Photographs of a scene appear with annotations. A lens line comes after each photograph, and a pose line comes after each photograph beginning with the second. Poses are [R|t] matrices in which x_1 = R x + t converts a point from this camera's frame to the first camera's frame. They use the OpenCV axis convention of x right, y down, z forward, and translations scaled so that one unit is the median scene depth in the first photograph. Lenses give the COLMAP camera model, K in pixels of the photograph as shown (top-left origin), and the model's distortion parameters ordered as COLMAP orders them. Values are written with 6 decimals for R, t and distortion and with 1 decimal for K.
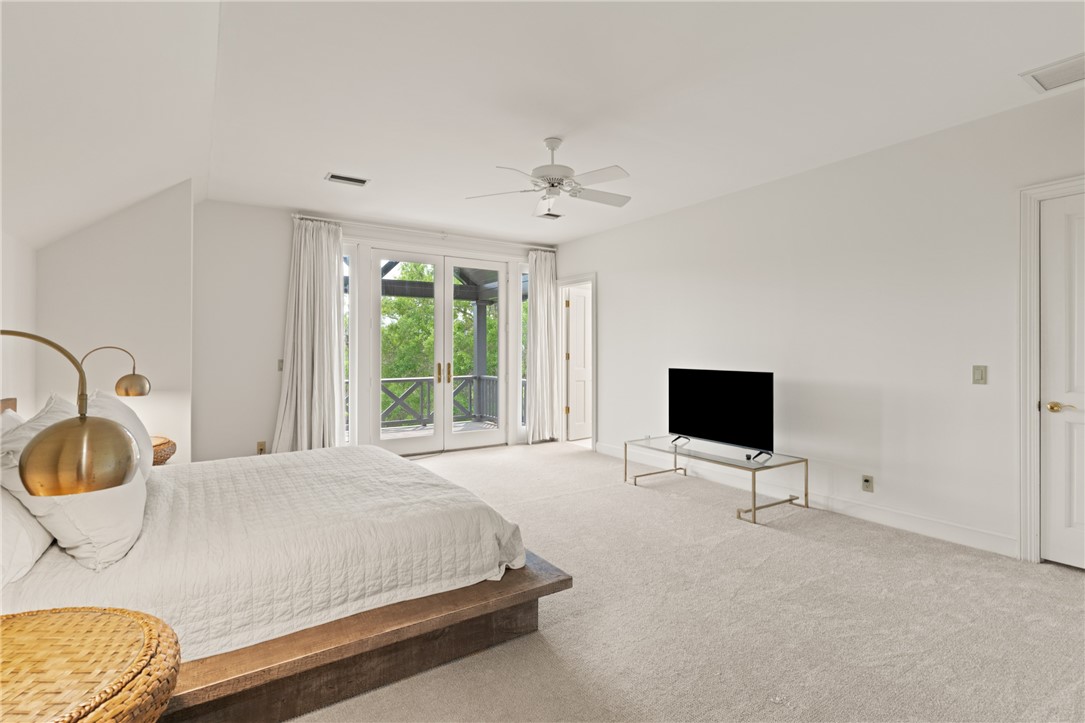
lens RADIAL K [[515.8, 0, 540.3], [0, 515.8, 346.9], [0, 0, 1]] dist [-0.000662, -0.000033]
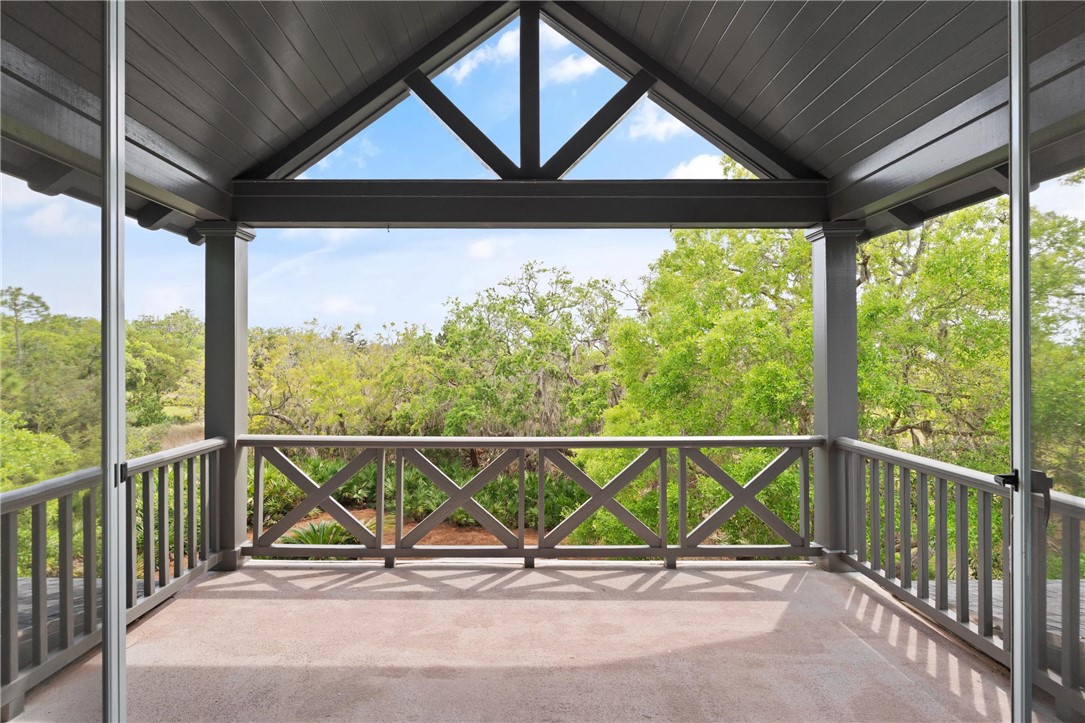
lens RADIAL K [[515.8, 0, 540.3], [0, 515.8, 346.9], [0, 0, 1]] dist [-0.000662, -0.000033]
pose [[0.843092, -0.012337, -0.537628, -0.096542], [0.006561, 0.999898, -0.012657, -0.003551], [0.537729, 0.007144, 0.843087, 0.595887]]
